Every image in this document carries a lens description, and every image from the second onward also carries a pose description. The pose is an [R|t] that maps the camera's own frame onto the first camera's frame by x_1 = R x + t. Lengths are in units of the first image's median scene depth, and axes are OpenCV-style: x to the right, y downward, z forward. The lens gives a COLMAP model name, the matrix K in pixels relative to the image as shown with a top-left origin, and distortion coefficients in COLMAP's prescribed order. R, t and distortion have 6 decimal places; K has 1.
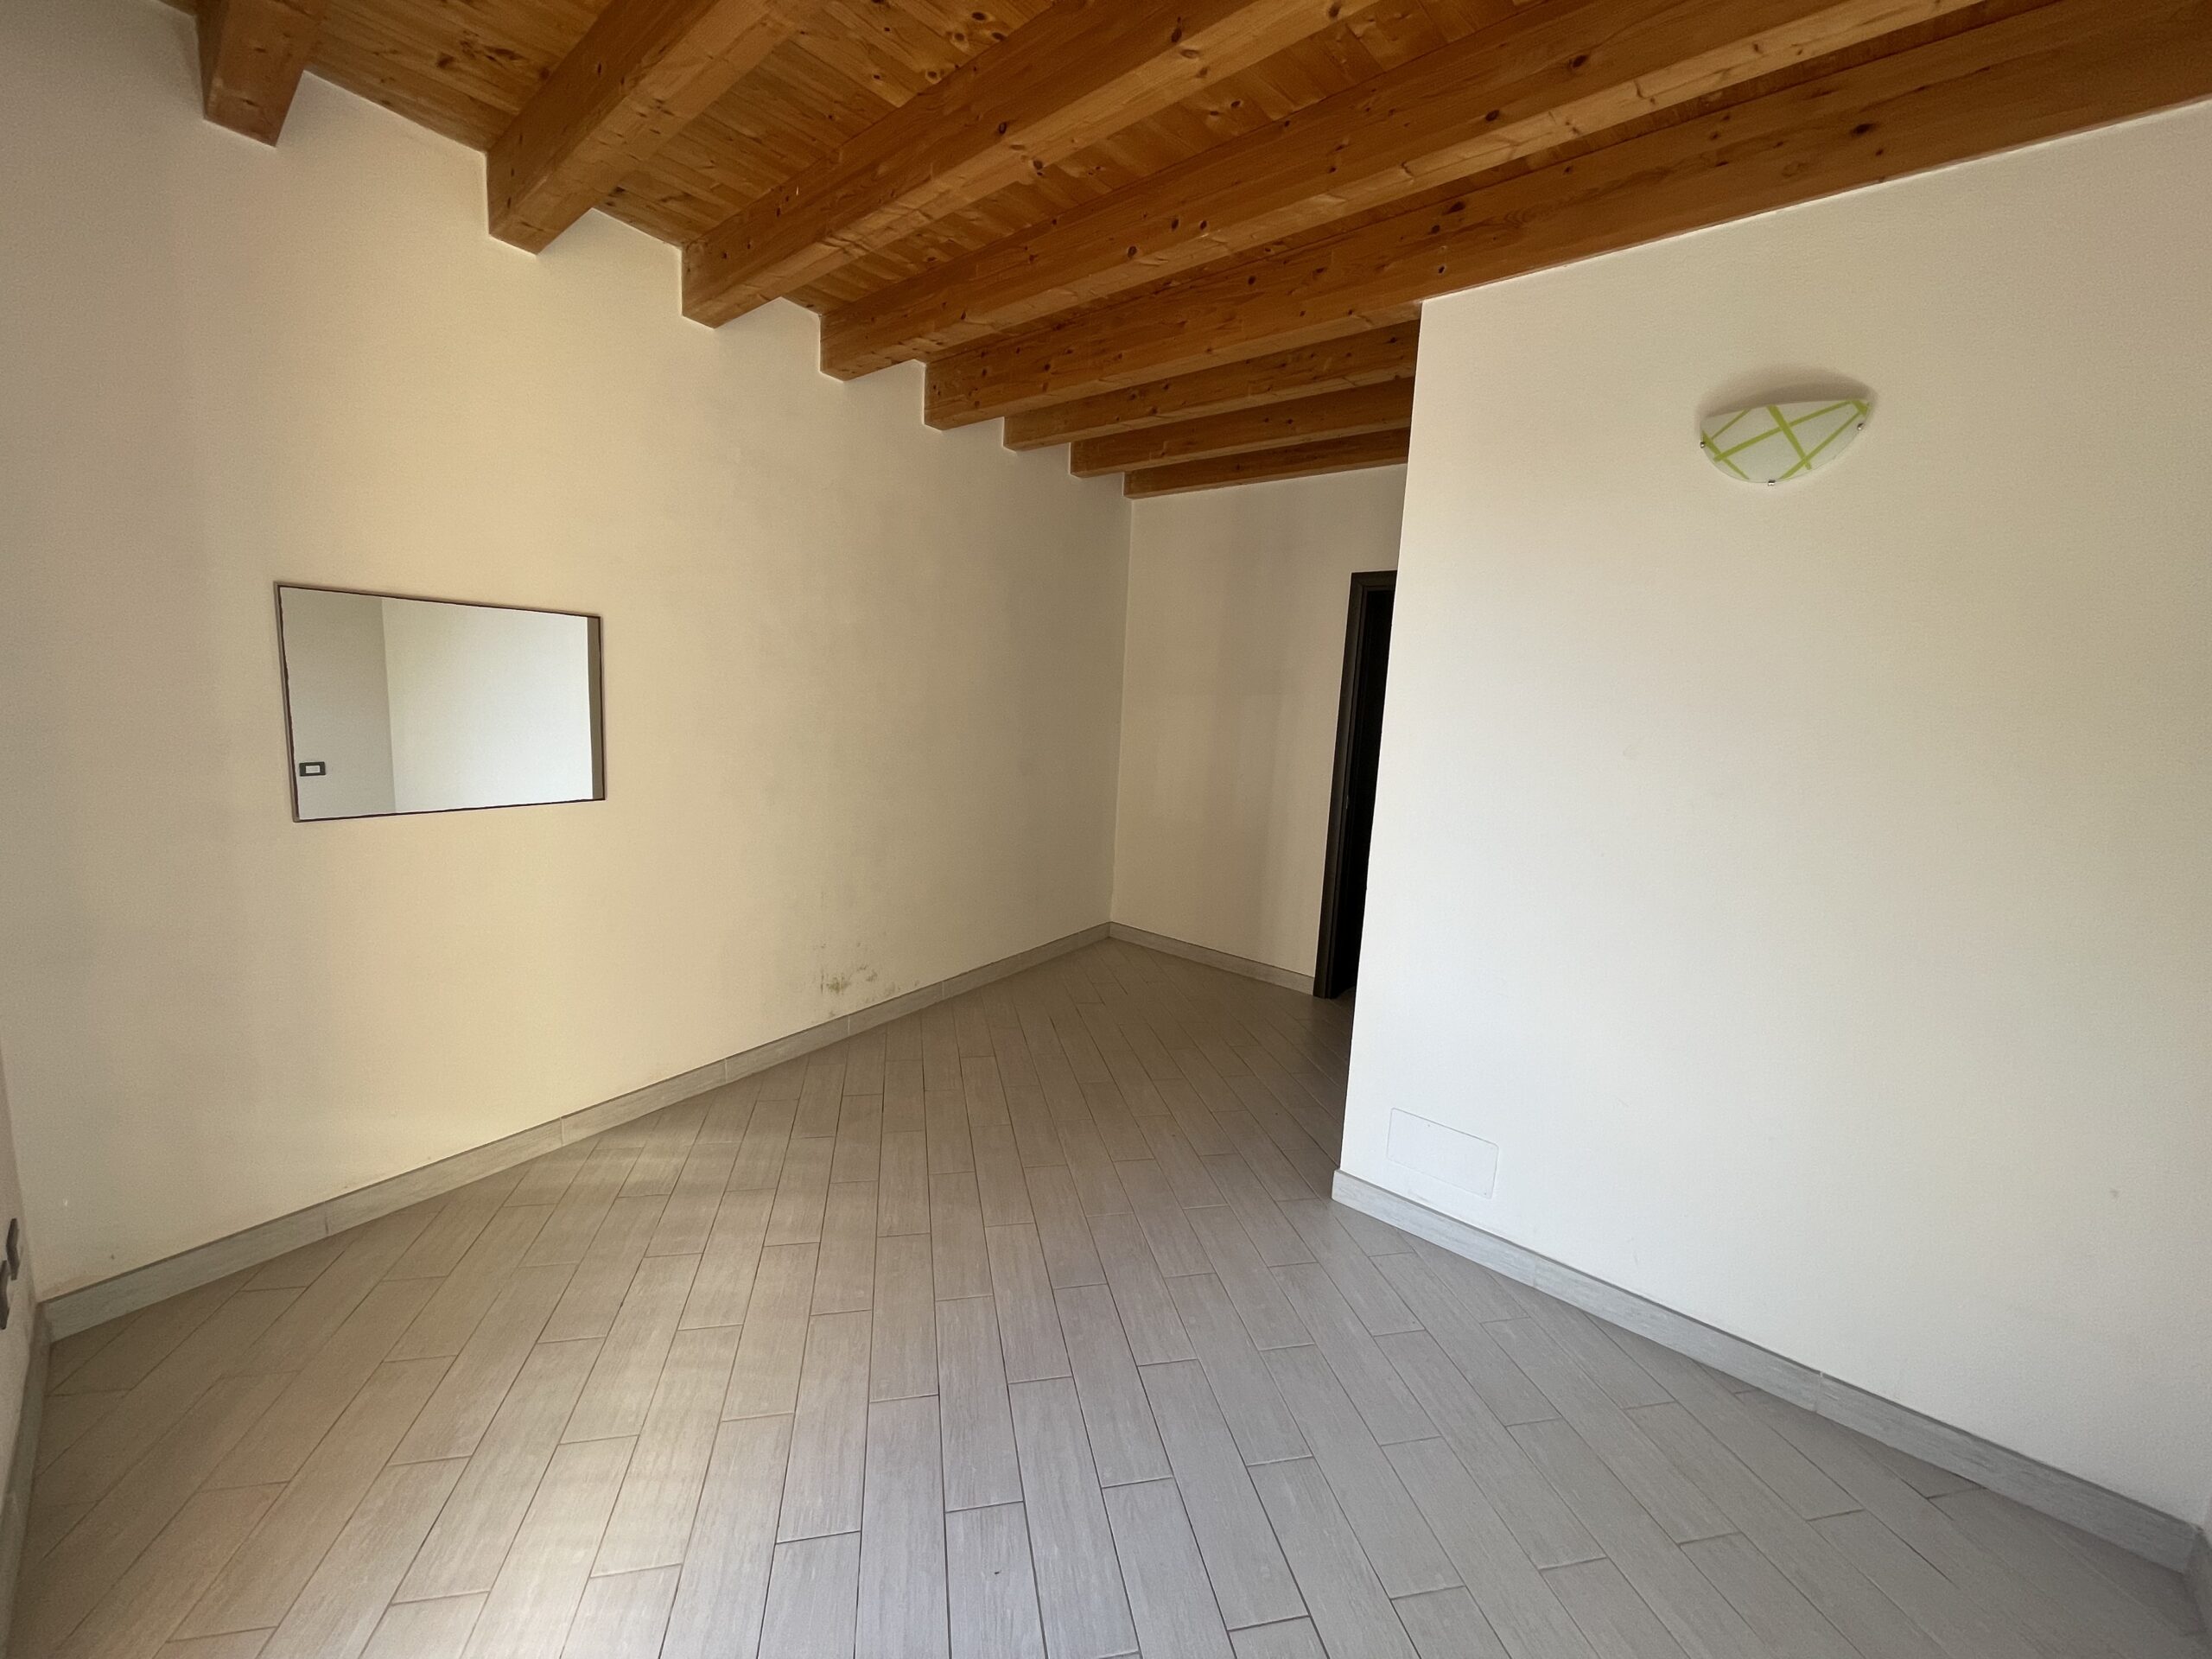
lens RADIAL K [[894.7, 0, 1101.1], [0, 894.7, 829.8], [0, 0, 1]] dist [0.000284, -0.000284]
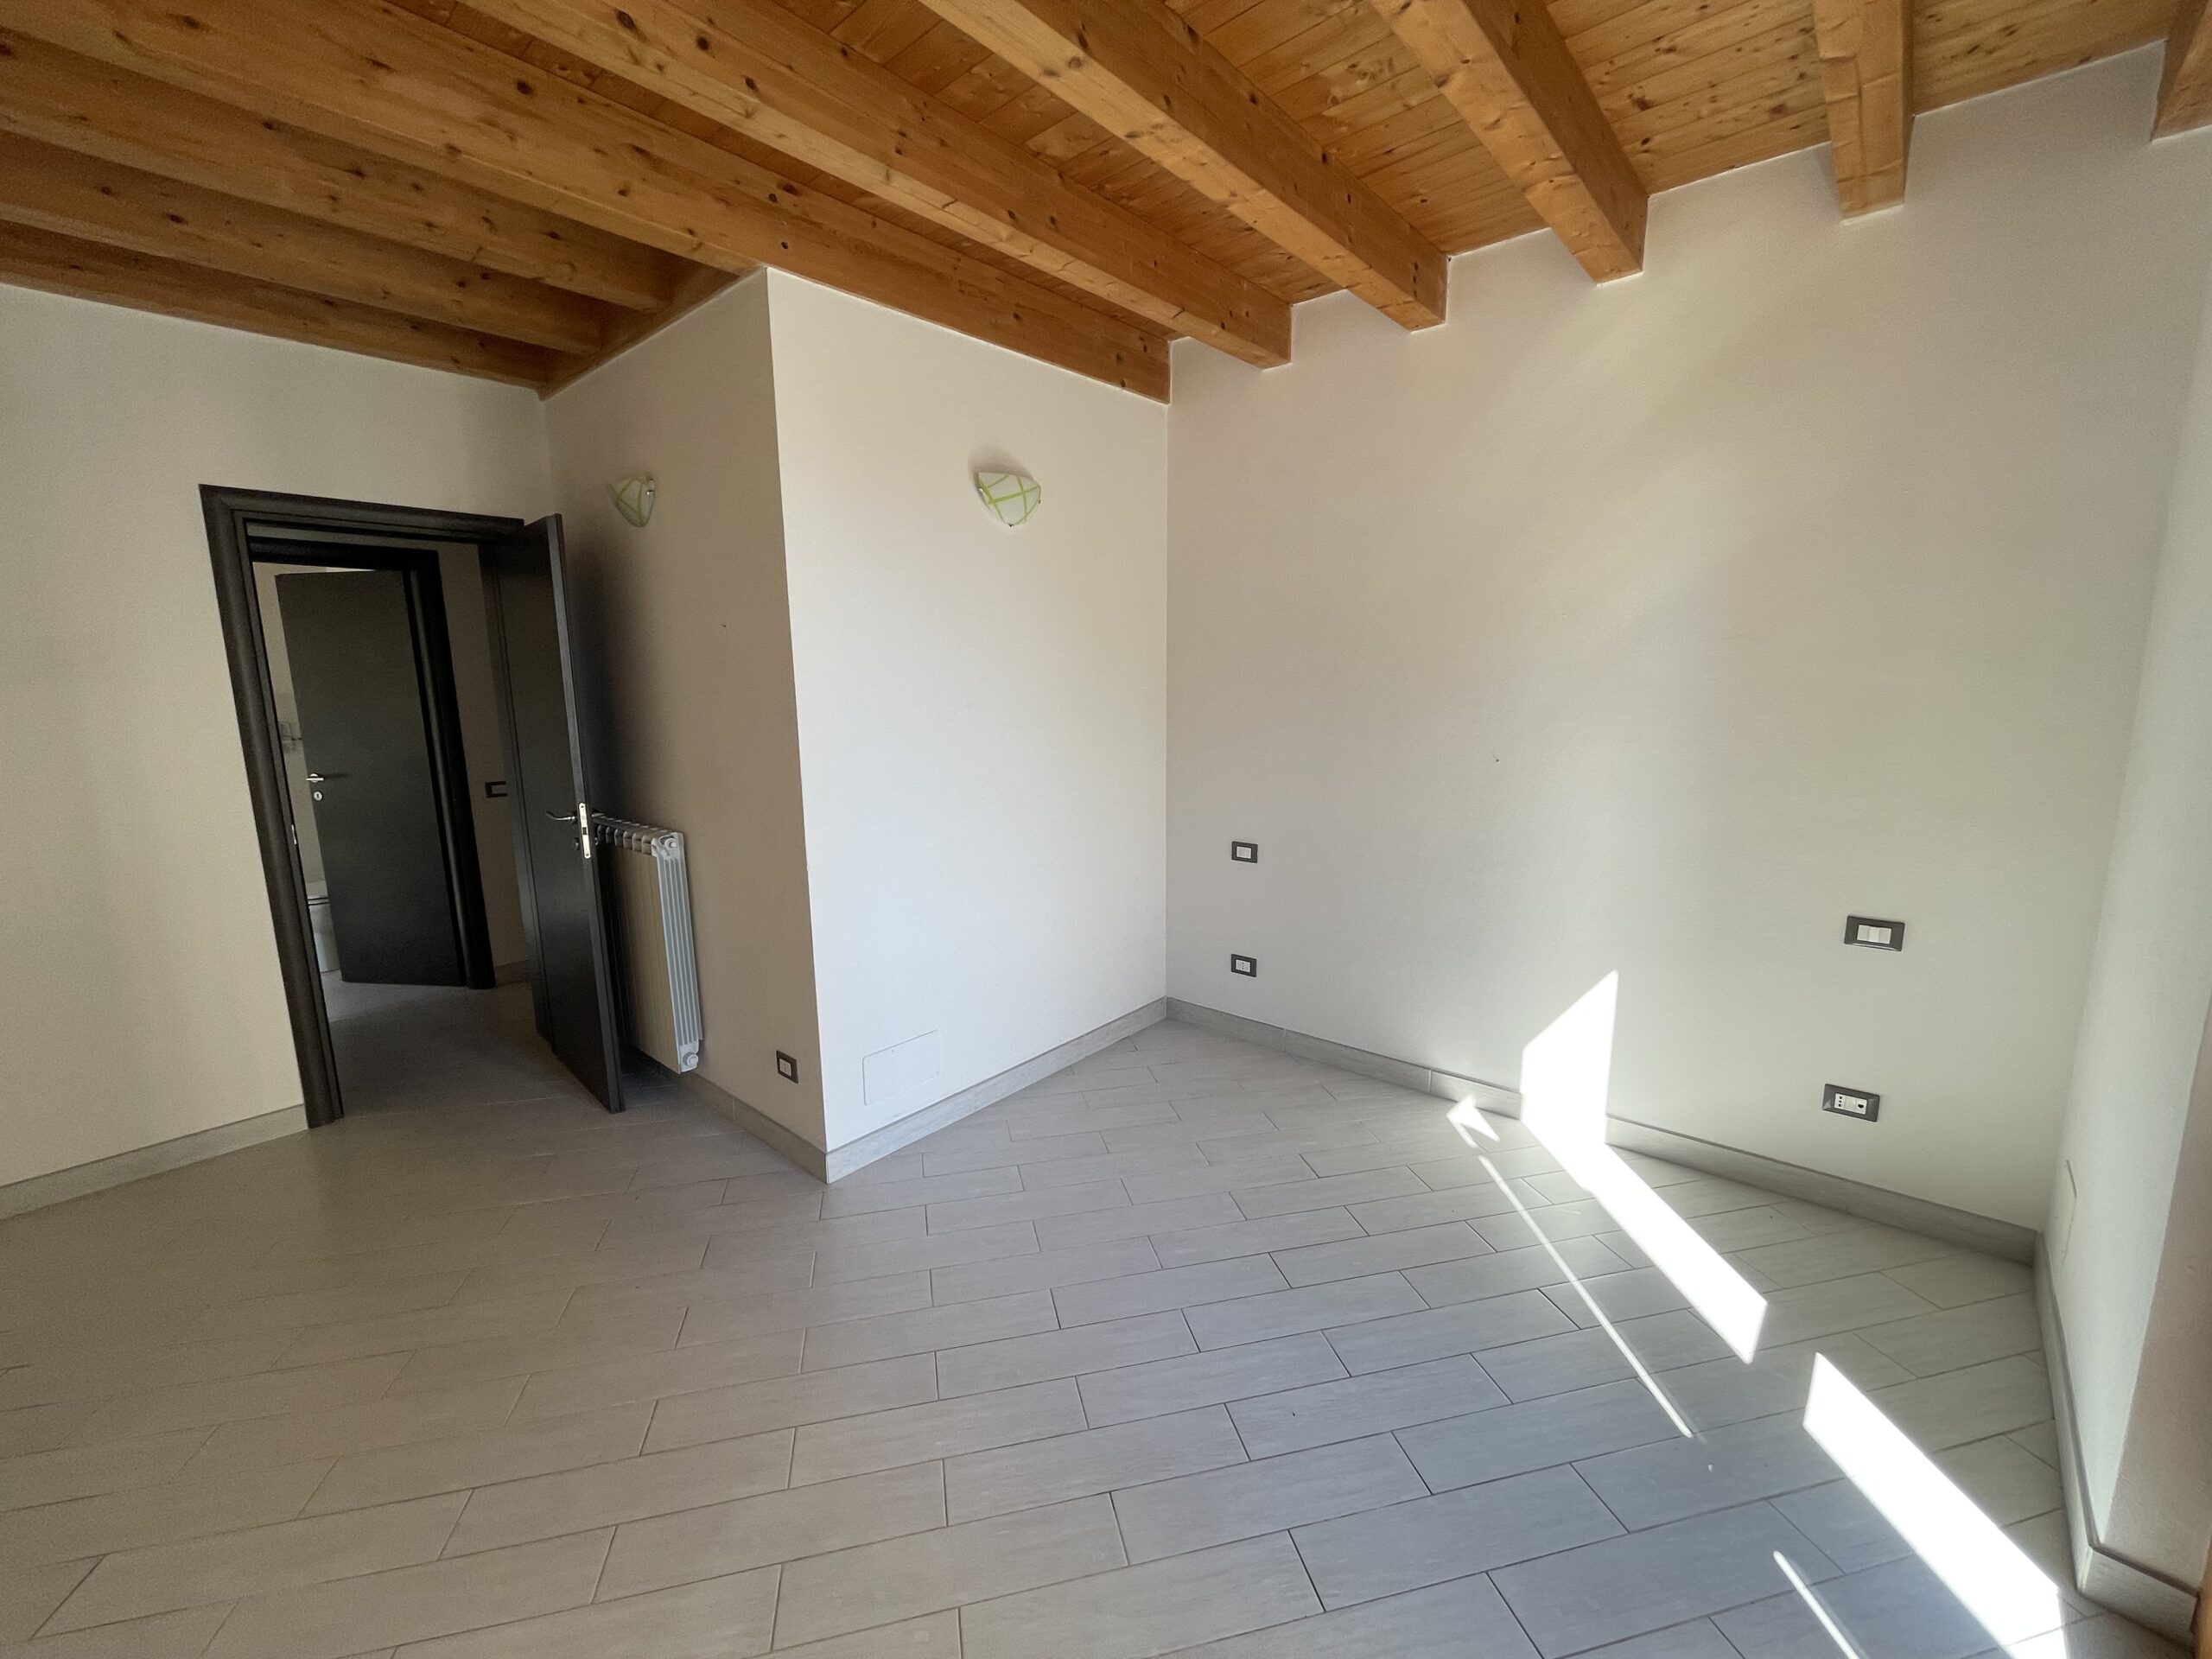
lens RADIAL K [[894.7, 0, 1102.8], [0, 894.7, 826.7], [0, 0, 1]] dist [0.000284, -0.000284]
pose [[-0.012120, -0.216540, 0.976199, -0.727472], [0.165574, 0.962359, 0.215526, -0.151760], [-0.986123, 0.164245, 0.024190, 0.712729]]
